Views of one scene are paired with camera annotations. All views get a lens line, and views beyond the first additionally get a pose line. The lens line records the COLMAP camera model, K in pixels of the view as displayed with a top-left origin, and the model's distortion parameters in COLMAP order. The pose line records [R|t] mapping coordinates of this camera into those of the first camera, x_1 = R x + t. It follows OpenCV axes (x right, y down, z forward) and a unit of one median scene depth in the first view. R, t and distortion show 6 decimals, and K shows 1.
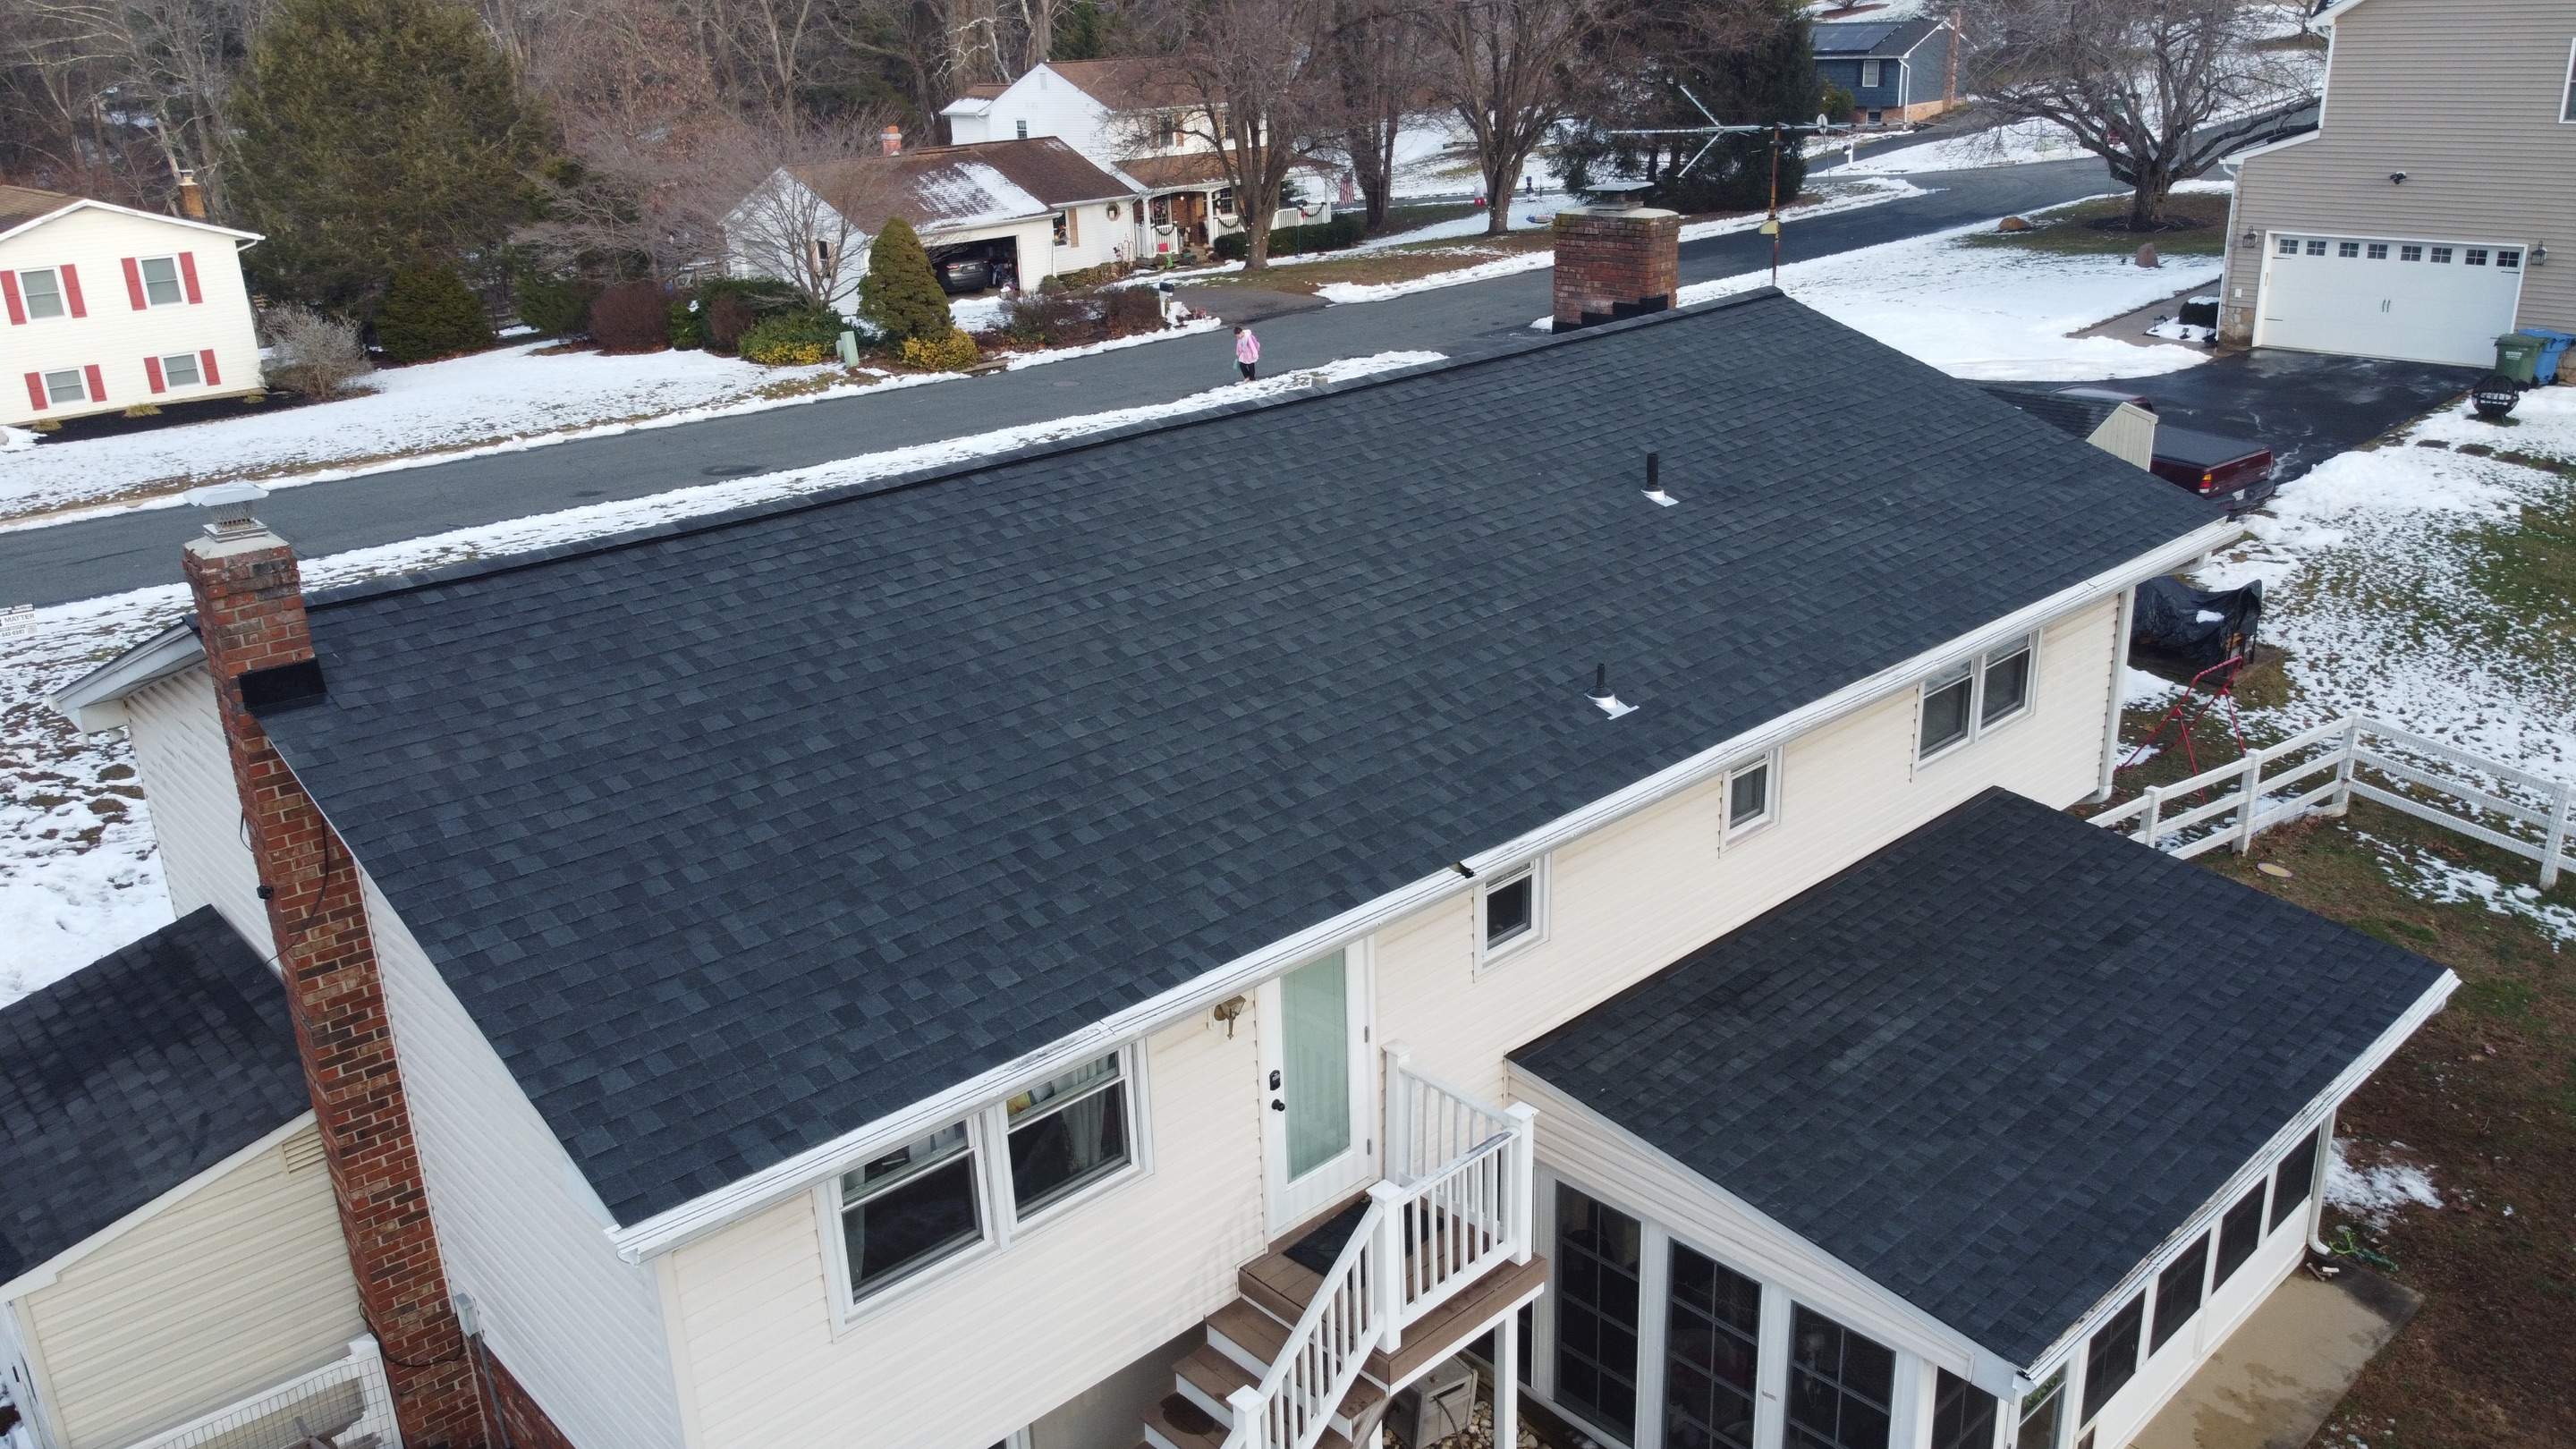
lens RADIAL K [[1946.5, 0, 1267.4], [0, 1946.5, 725.4], [0, 0, 1]] dist [-0.004098, -0.001356]
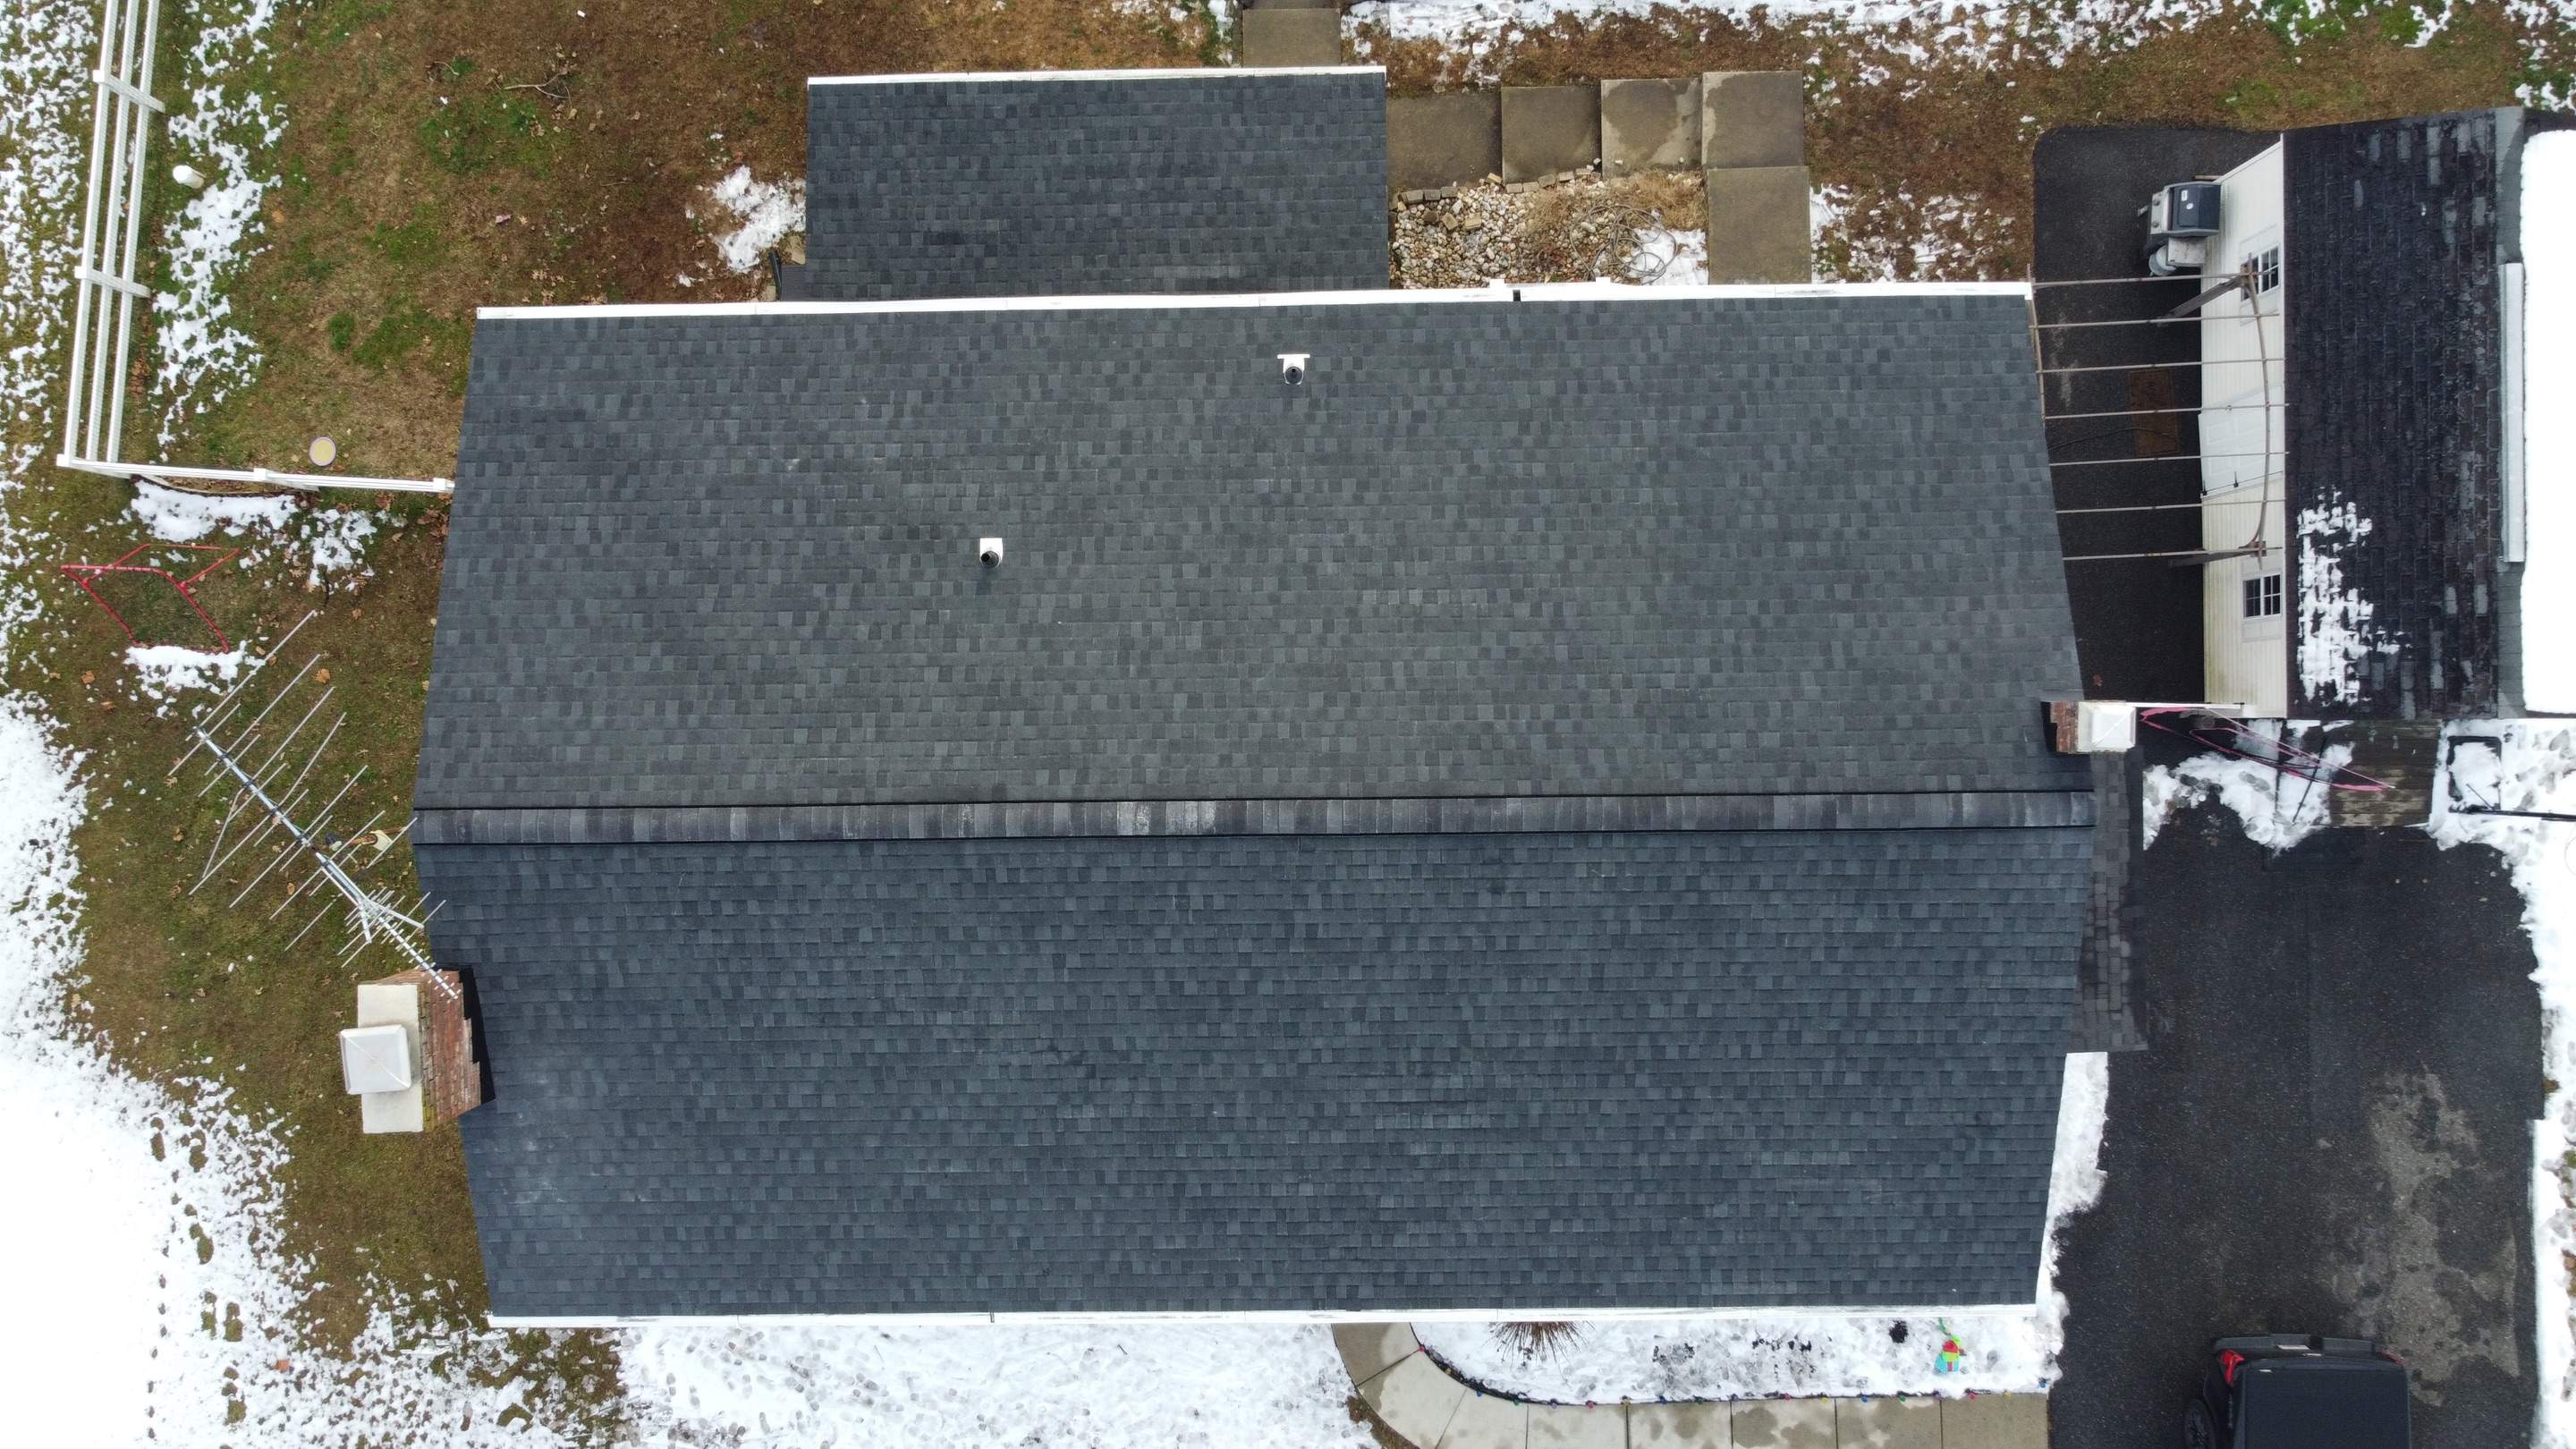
lens RADIAL K [[1946.5, 0, 1297.2], [0, 1946.5, 701.3], [0, 0, 1]] dist [-0.004098, -0.001356]
pose [[-0.746893, -0.663639, 0.041650, -0.044184], [0.266652, -0.241547, 0.933034, -1.130510], [-0.609137, 0.707982, 0.357370, 0.502183]]
